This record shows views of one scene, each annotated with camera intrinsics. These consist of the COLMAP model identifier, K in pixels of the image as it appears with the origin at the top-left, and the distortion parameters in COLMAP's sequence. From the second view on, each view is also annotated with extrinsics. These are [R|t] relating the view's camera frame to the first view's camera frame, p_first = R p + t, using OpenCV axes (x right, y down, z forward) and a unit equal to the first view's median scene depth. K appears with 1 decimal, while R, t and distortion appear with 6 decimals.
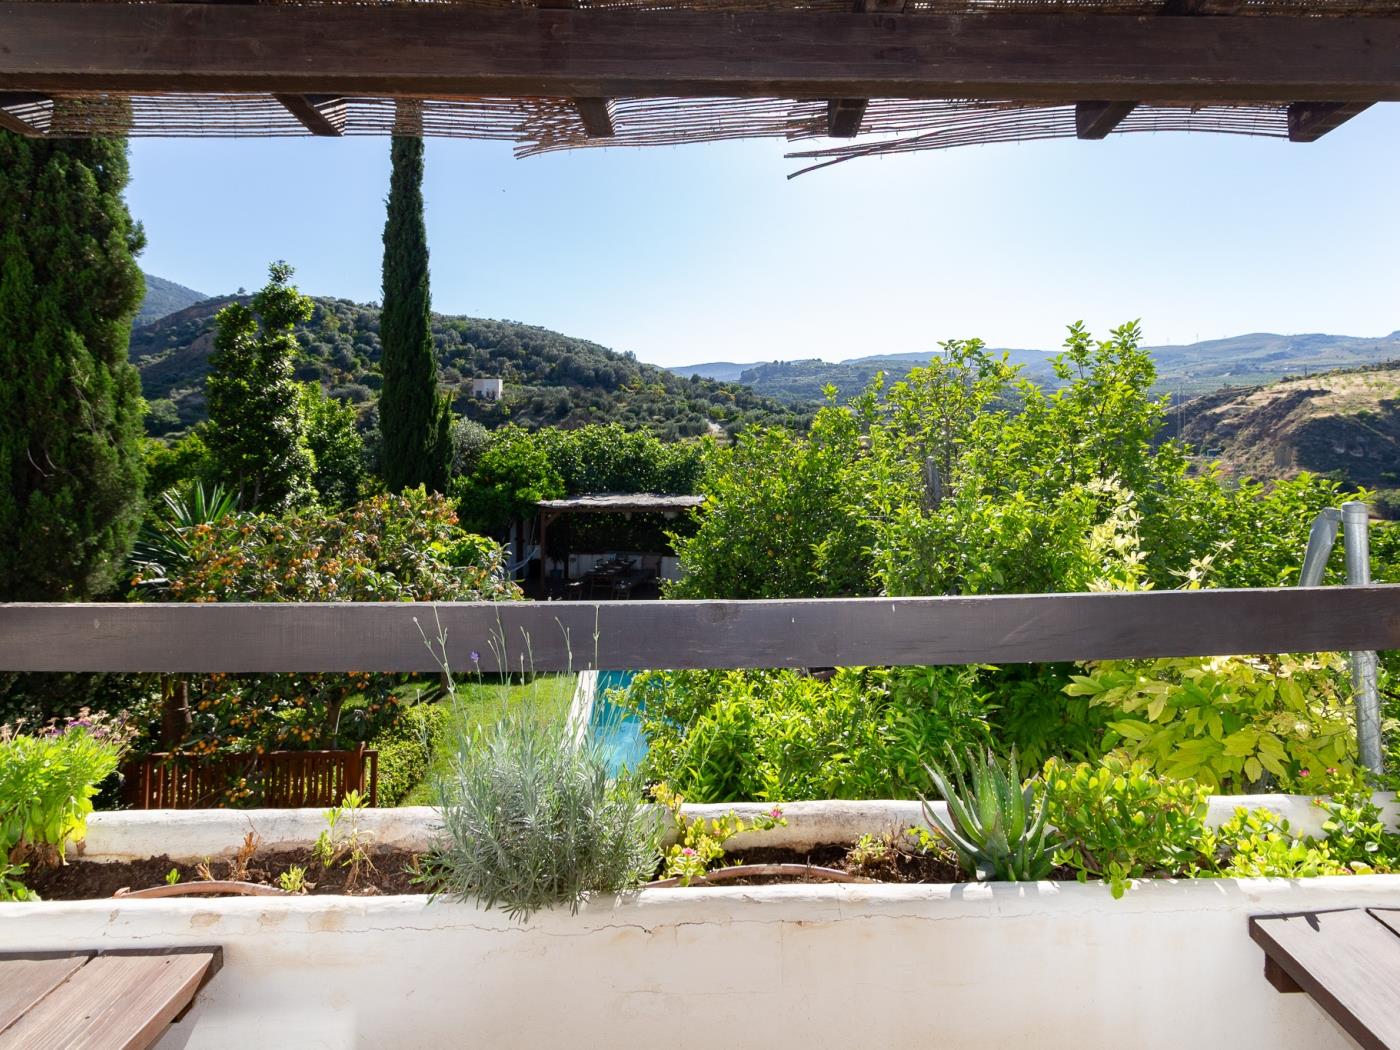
lens RADIAL K [[844.8, 0, 756.1], [0, 844.8, 471.9], [0, 0, 1]] dist [0.001077, 0.000065]
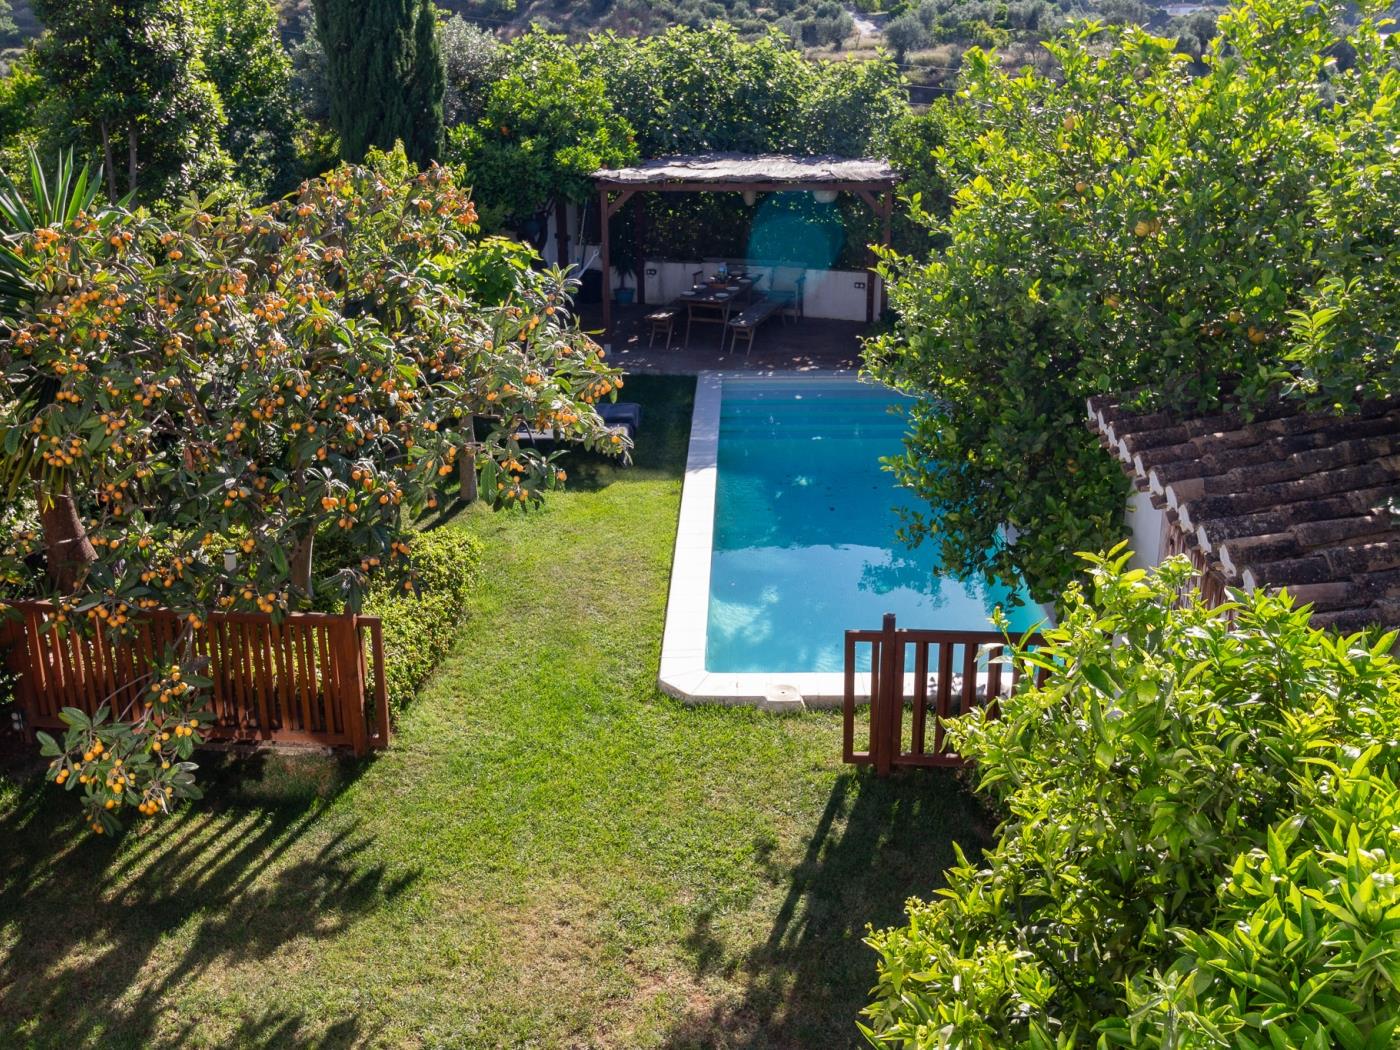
lens RADIAL K [[1246.7, 0, 700.0], [0, 1246.7, 525.0], [0, 0, 1]] dist [0.003956, -0.000978]
pose [[0.990831, 0.035040, -0.130483, -0.084040], [0.008659, 0.947328, 0.320148, -0.010147], [0.134828, -0.318343, 0.938339, 0.169087]]
